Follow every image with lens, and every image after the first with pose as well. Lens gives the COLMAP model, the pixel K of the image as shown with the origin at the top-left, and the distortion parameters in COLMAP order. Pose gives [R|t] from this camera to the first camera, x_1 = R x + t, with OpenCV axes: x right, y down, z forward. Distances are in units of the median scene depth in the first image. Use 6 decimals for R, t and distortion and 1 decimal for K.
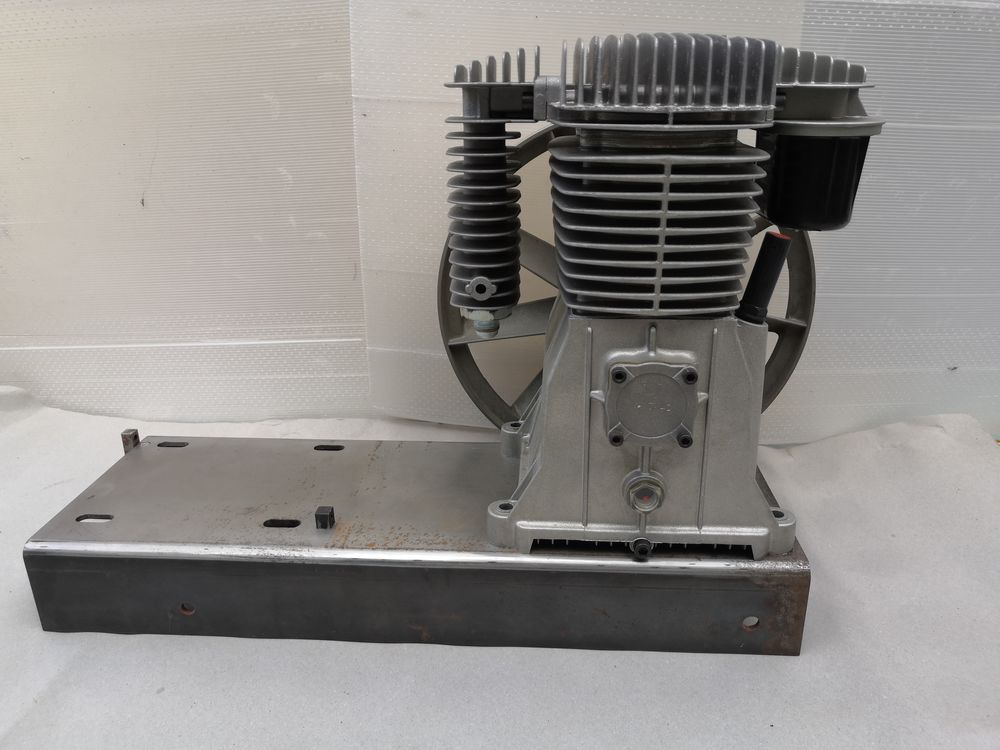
lens RADIAL K [[813.8, 0, 500.0], [0, 813.8, 375.0], [0, 0, 1]] dist [-0.014793, 0.006582]
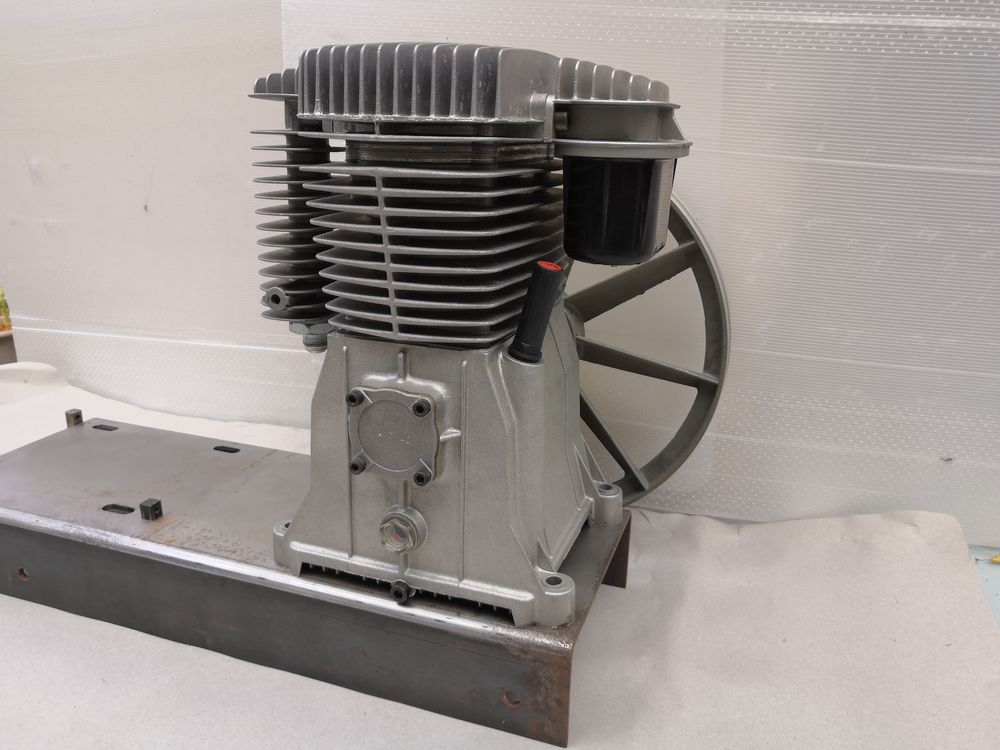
lens RADIAL K [[813.8, 0, 500.0], [0, 813.8, 375.0], [0, 0, 1]] dist [-0.014793, 0.006582]
pose [[0.959618, 0.108928, -0.259360, 0.491699], [-0.122057, 0.991905, -0.035016, -0.012888], [0.253446, 0.065259, 0.965146, 0.115564]]
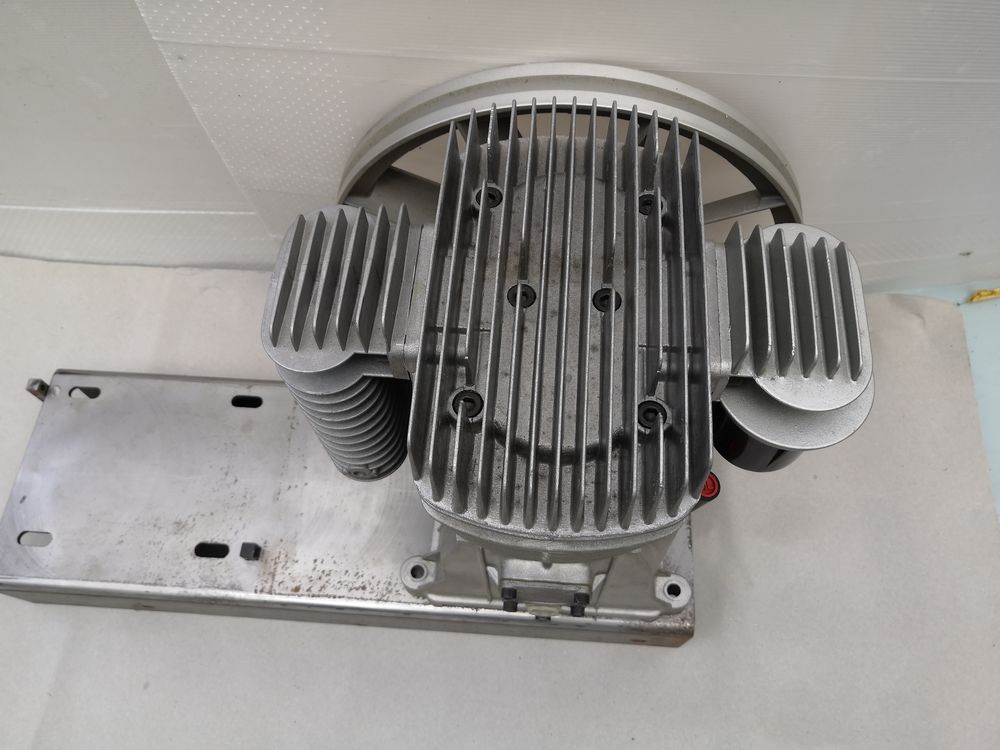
lens RADIAL K [[809.0, 0, 498.9], [0, 809.0, 392.2], [0, 0, 1]] dist [-0.023947, 0.001039]
pose [[0.999779, -0.002628, -0.020843, 0.137967], [0.016477, 0.713578, 0.700382, -0.747820], [0.013032, -0.700571, 0.713464, 0.433737]]
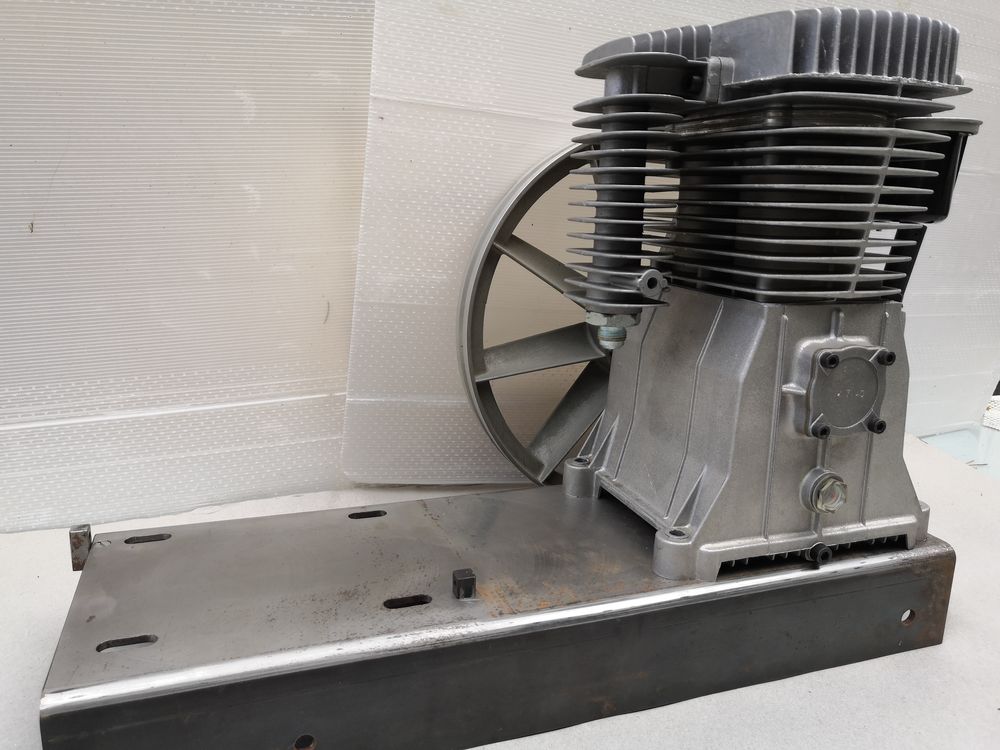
lens RADIAL K [[789.5, 0, 500.0], [0, 789.5, 375.0], [0, 0, 1]] dist [-0.006180, 0.007168]
pose [[0.915054, -0.054873, 0.399582, -0.512396], [0.106754, 0.988320, -0.108750, 0.067399], [-0.388947, 0.142169, 0.910224, 0.281430]]
